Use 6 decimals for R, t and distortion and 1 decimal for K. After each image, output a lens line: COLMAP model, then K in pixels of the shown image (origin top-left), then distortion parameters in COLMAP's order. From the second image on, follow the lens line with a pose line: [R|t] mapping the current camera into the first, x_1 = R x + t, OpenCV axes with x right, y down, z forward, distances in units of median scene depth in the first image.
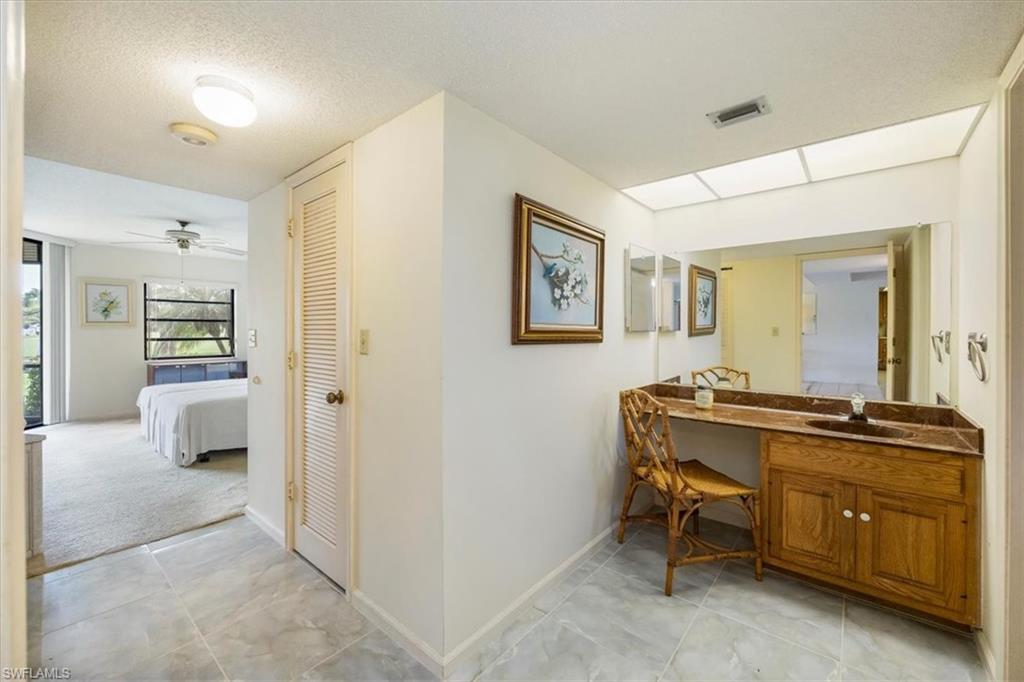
lens RADIAL K [[410.5, 0, 509.0], [0, 410.5, 332.2], [0, 0, 1]] dist [-0.000921, -0.000207]
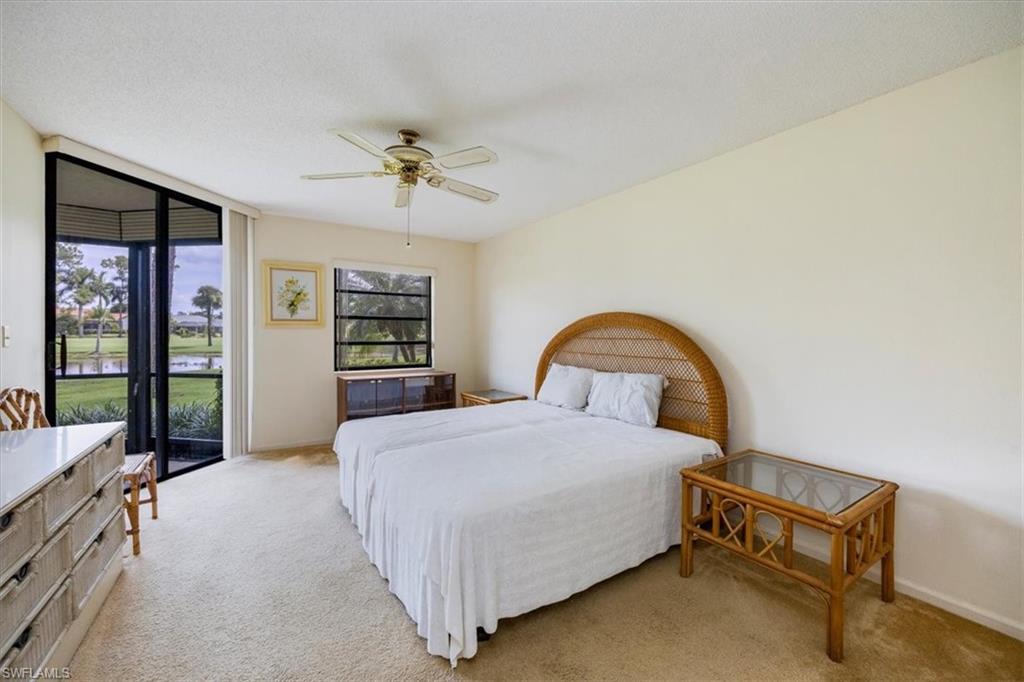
lens RADIAL K [[410.5, 0, 514.5], [0, 410.5, 337.2], [0, 0, 1]] dist [-0.000921, -0.000207]
pose [[0.961995, 0.004932, -0.273023, -0.388182], [-0.004287, 0.999986, 0.002961, 0.002493], [0.273034, -0.001678, 0.962003, 0.390103]]
